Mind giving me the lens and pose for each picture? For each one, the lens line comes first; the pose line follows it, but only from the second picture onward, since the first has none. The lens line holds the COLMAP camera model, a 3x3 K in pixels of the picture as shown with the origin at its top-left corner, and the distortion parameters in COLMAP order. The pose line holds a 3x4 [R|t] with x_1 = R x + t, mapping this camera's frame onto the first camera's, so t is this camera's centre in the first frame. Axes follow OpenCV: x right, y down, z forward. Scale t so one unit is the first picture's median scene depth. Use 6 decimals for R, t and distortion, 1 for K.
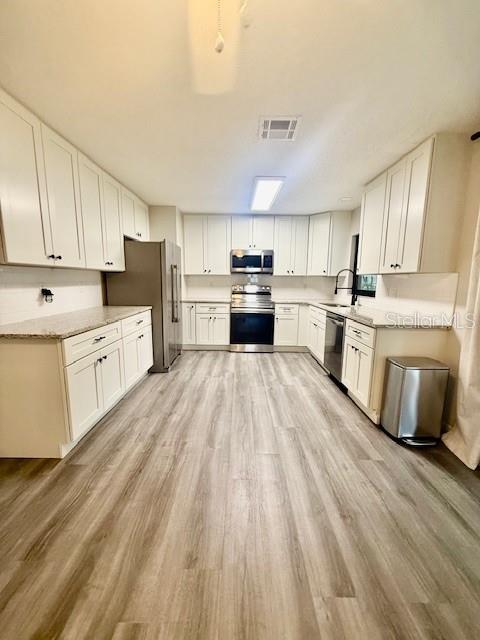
lens RADIAL K [[260.0, 0, 240.0], [0, 260.0, 320.0], [0, 0, 1]] dist [0.002405, 0.000322]
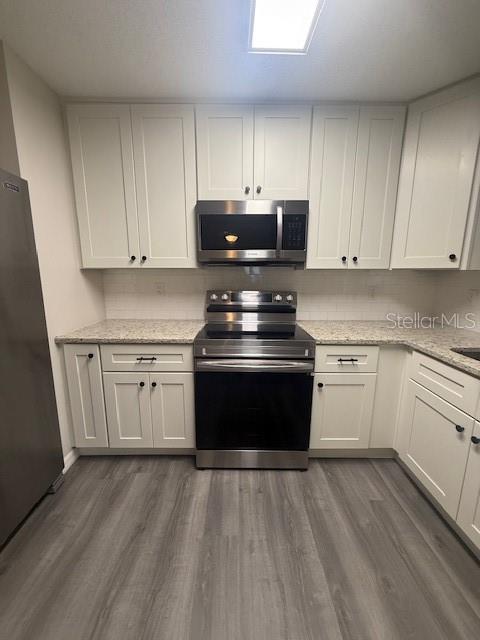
lens RADIAL K [[260.0, 0, 240.0], [0, 260.0, 320.0], [0, 0, 1]] dist [0.002405, 0.000322]
pose [[0.999980, -0.006037, 0.001612, 0.027384], [0.005997, 0.999689, 0.024193, -0.106969], [-0.001757, -0.024182, 0.999706, 0.623667]]
